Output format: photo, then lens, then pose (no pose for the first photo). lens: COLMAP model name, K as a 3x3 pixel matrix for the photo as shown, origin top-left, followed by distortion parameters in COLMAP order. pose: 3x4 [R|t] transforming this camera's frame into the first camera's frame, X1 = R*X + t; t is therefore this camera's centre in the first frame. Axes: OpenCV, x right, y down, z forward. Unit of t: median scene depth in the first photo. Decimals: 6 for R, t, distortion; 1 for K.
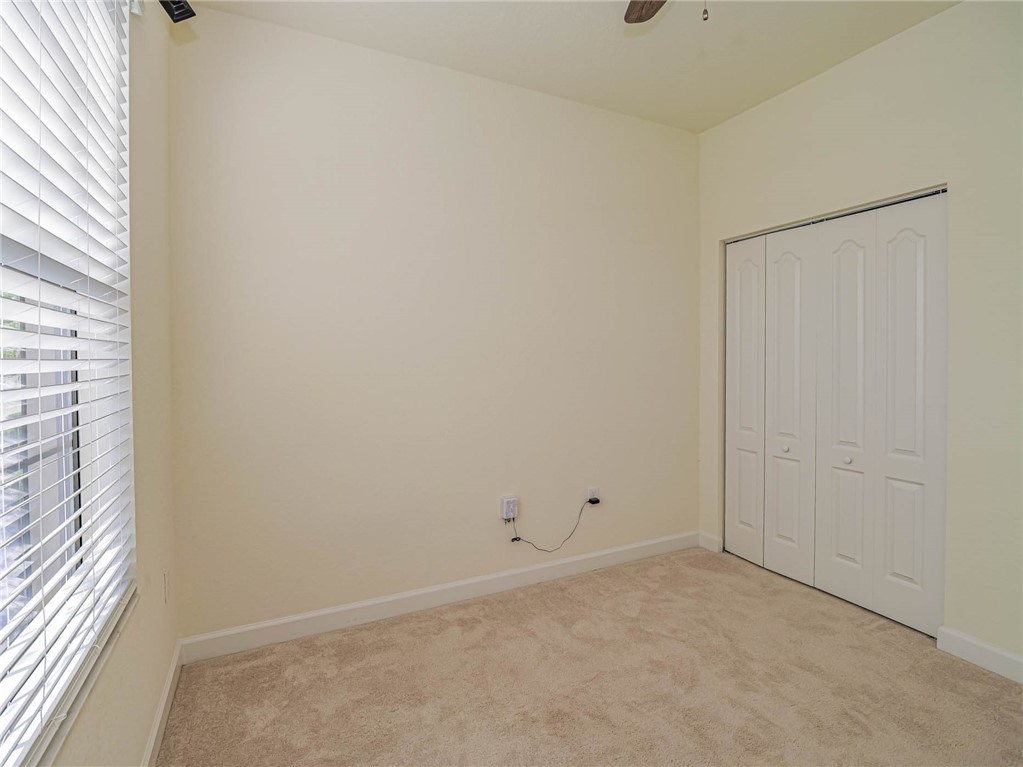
lens RADIAL K [[498.6, 0, 507.1], [0, 498.6, 382.2], [0, 0, 1]] dist [-0.009695, -0.002508]
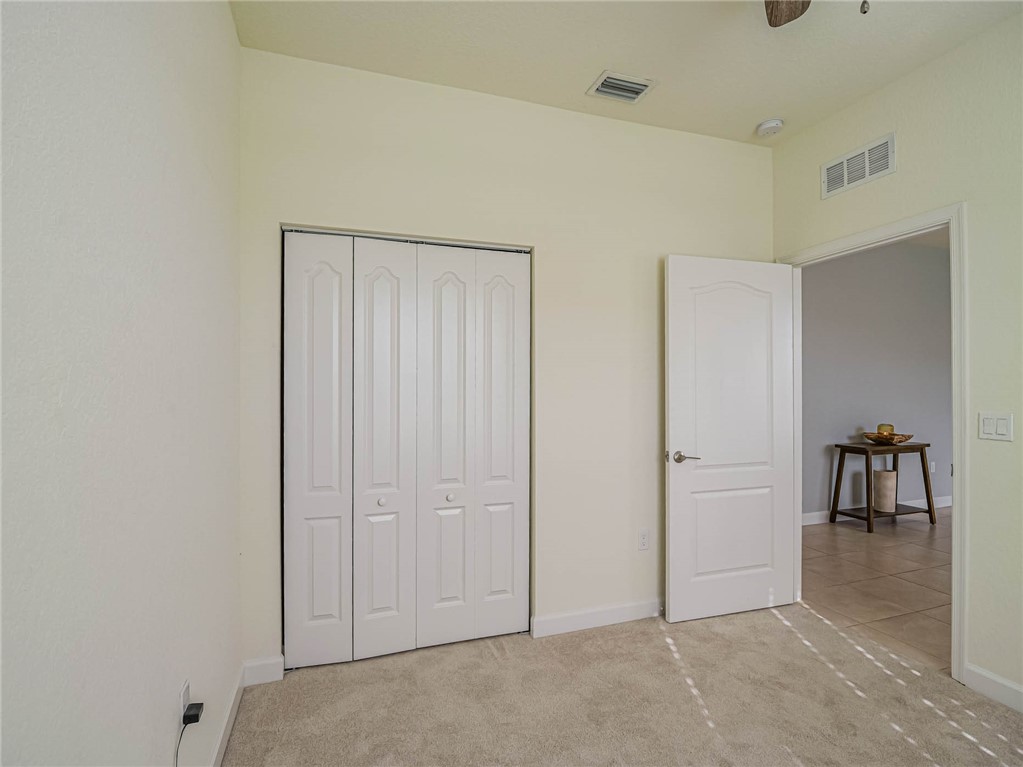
lens RADIAL K [[498.6, 0, 567.1], [0, 498.6, 390.0], [0, 0, 1]] dist [-0.009695, -0.002508]
pose [[0.116570, -0.011942, 0.993111, -0.240374], [0.046080, 0.998916, 0.006603, -0.046844], [-0.992113, 0.044993, 0.116994, 0.623970]]
